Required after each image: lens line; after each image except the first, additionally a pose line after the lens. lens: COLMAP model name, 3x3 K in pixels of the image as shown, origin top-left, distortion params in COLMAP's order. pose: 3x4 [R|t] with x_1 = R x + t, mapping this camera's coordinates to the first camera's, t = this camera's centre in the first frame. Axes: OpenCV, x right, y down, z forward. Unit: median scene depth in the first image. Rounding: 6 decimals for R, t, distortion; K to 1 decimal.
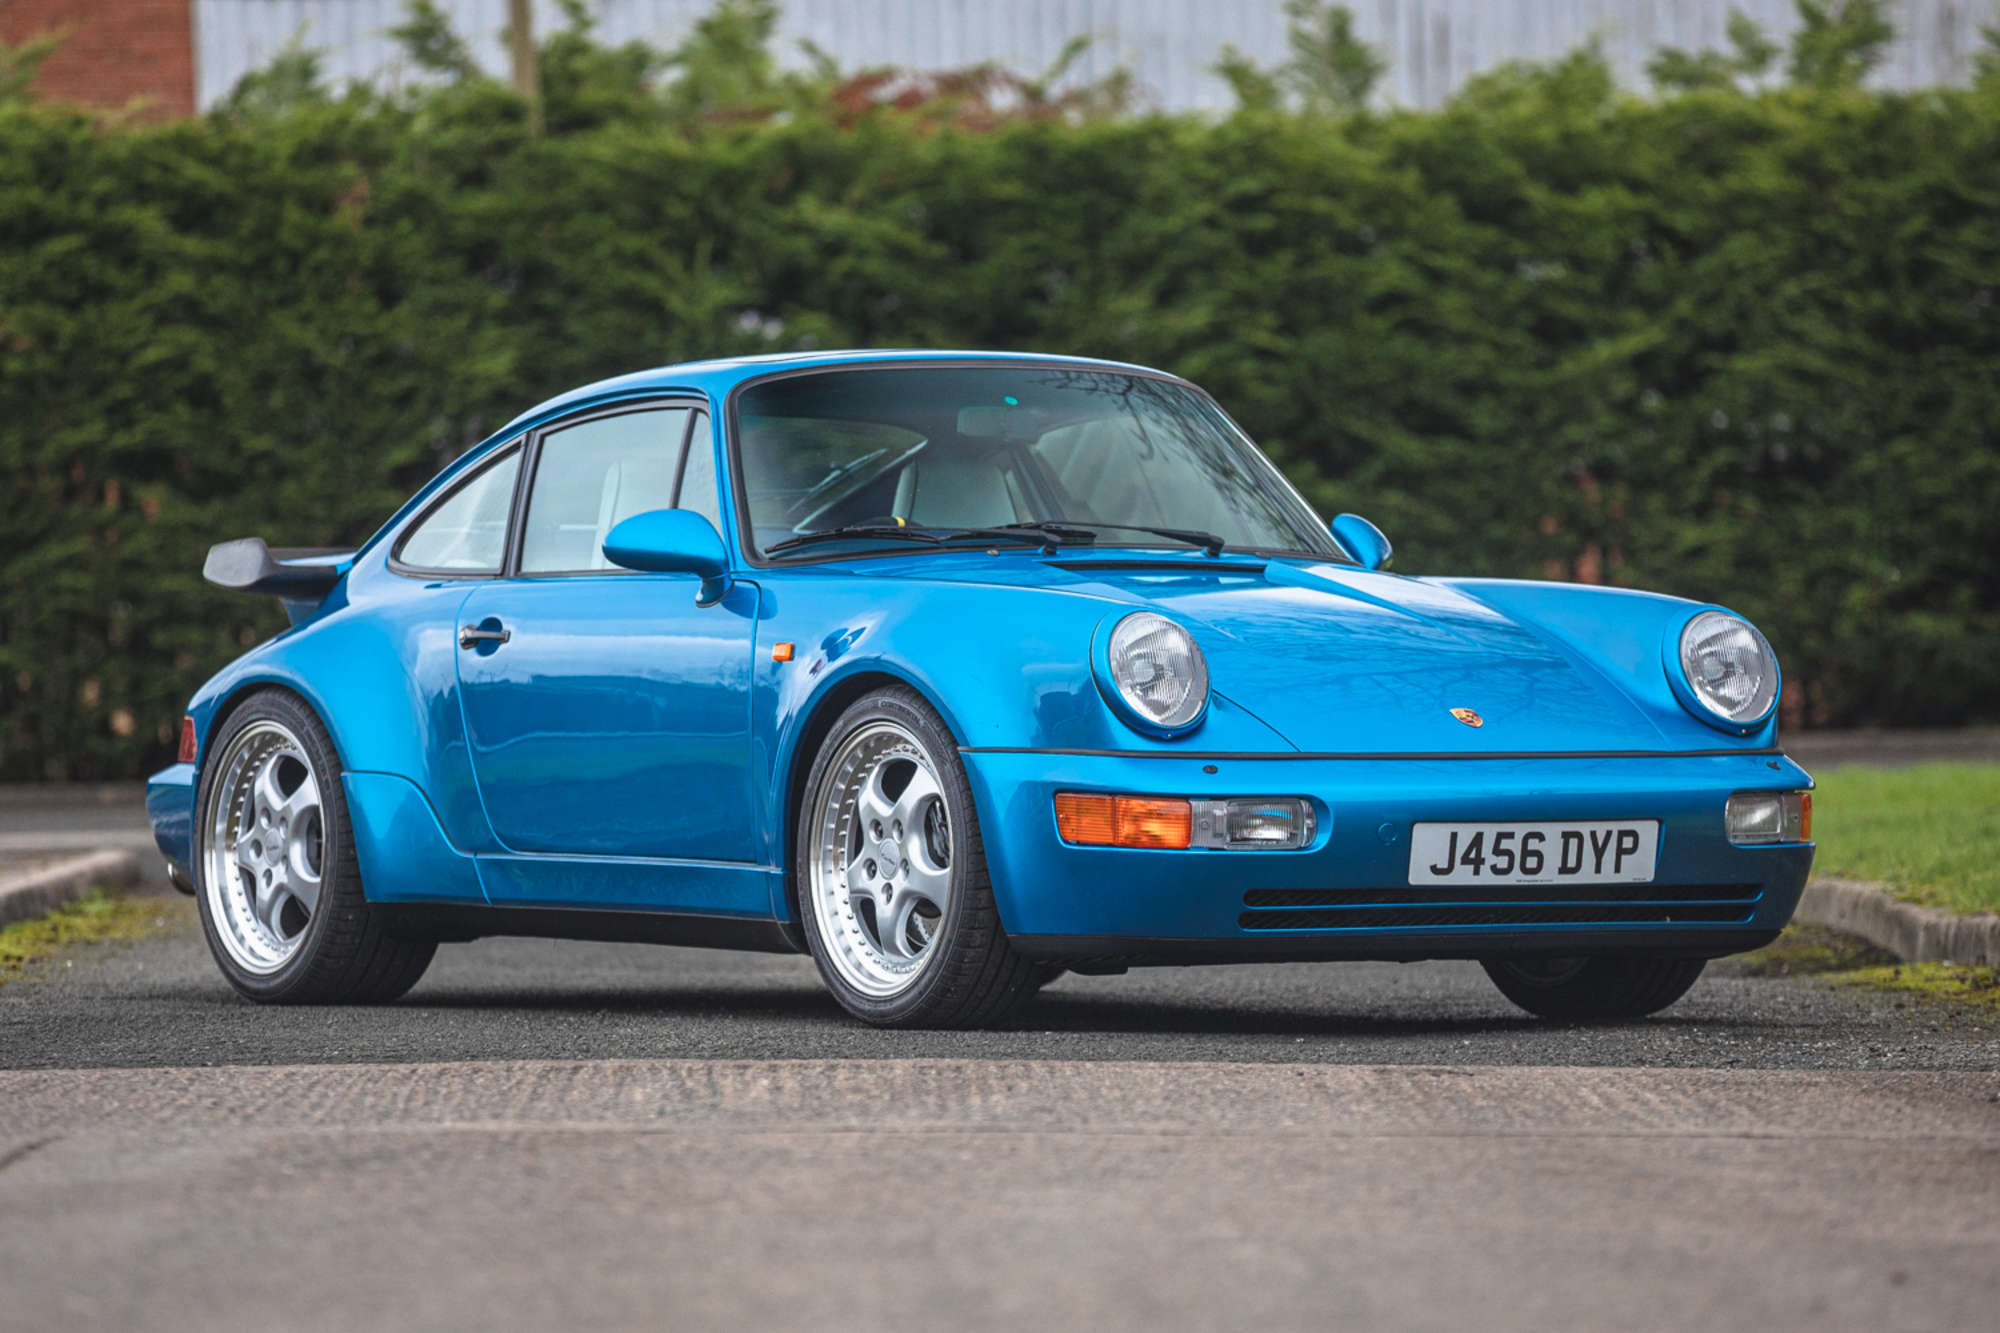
lens RADIAL K [[11893.2, 0, 1000.0], [0, 11893.2, 666.5], [0, 0, 1]] dist [0.488146, 28.186755]
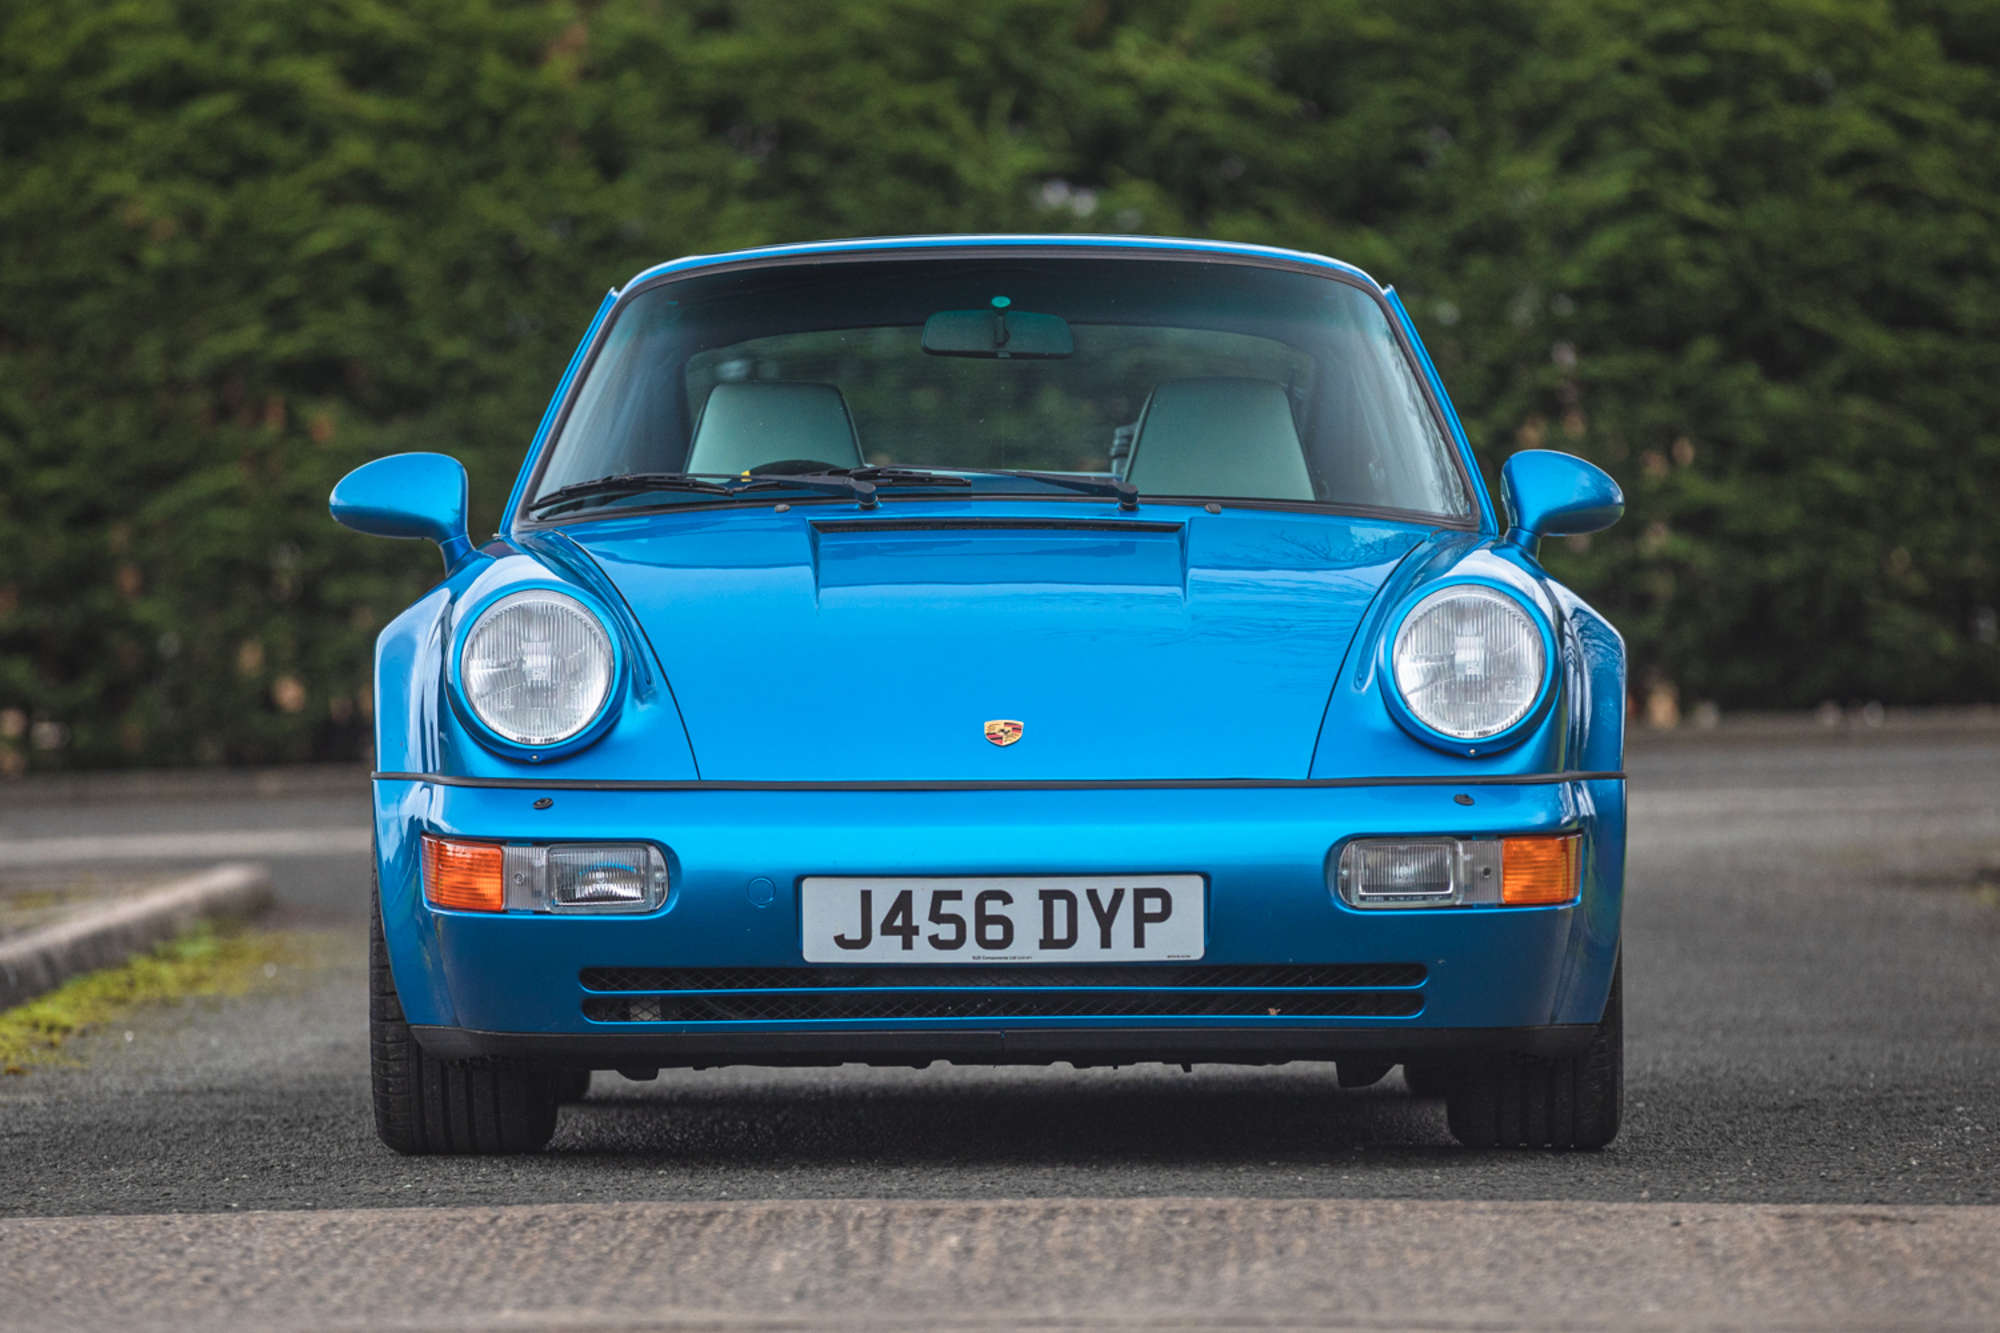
lens RADIAL K [[13497.4, 0, 889.4], [0, 13497.4, 590.2], [0, 0, 1]] dist [0.574814, 29.137194]
pose [[0.999071, -0.006074, -0.042662, 0.008883], [0.006163, 0.999979, 0.001954, -0.005243], [0.042649, -0.002215, 0.999088, 0.110300]]
